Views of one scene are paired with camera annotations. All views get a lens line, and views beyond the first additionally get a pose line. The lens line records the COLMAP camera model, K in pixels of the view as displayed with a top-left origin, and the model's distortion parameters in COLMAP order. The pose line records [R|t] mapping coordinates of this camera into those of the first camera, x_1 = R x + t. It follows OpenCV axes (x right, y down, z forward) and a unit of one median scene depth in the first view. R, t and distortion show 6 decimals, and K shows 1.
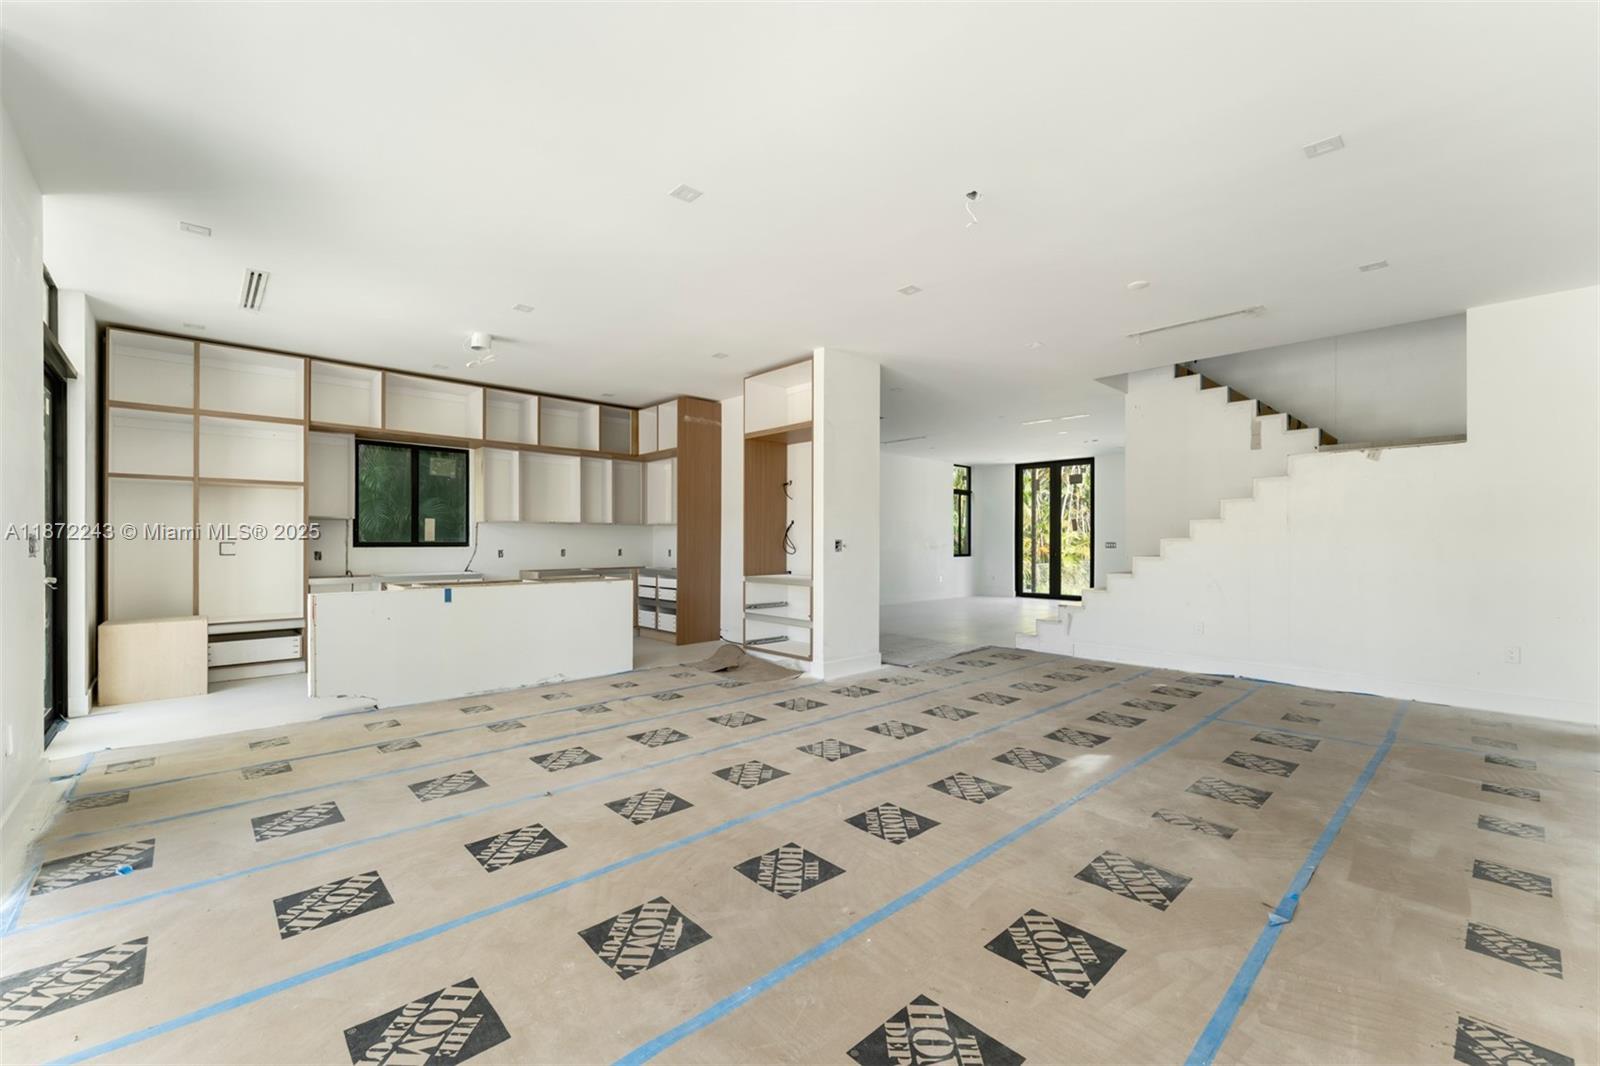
lens RADIAL K [[647.6, 0, 797.6], [0, 647.6, 542.6], [0, 0, 1]] dist [-0.004999, 0.000217]
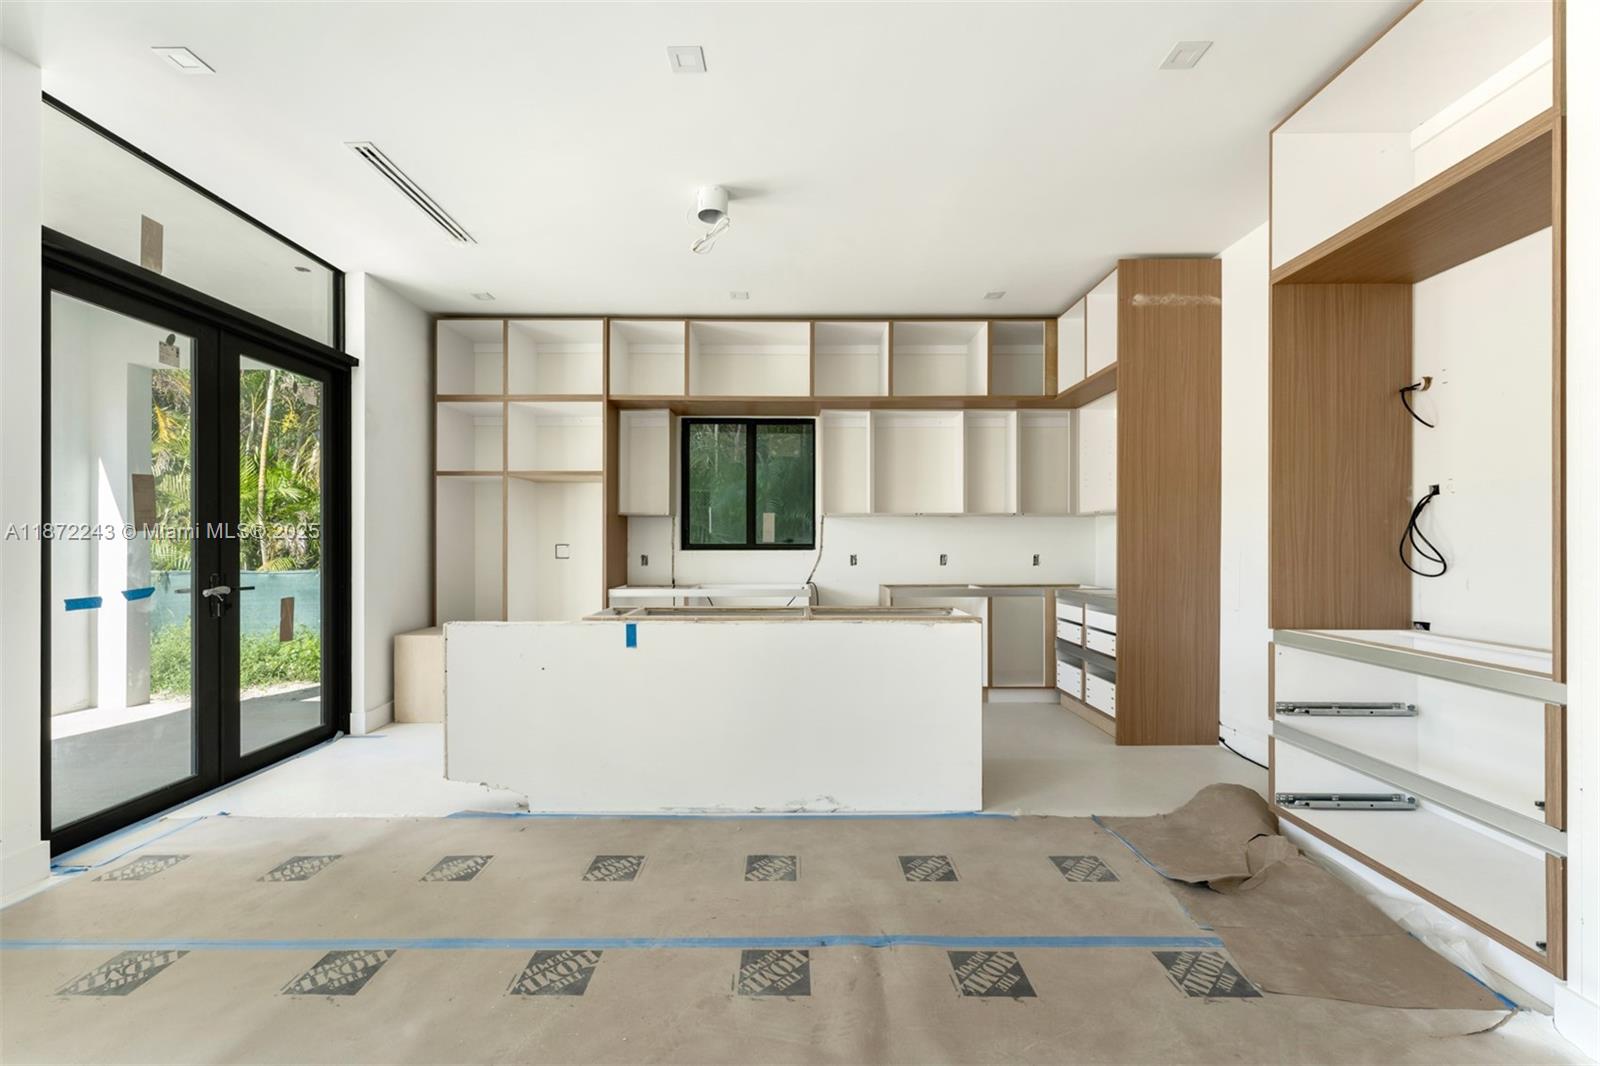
lens RADIAL K [[647.6, 0, 797.6], [0, 647.6, 542.6], [0, 0, 1]] dist [-0.004999, 0.000217]
pose [[0.733500, -0.002872, -0.679684, -0.023649], [0.001006, 0.999995, -0.003140, -0.000070], [0.679689, 0.001620, 0.733499, 0.463985]]
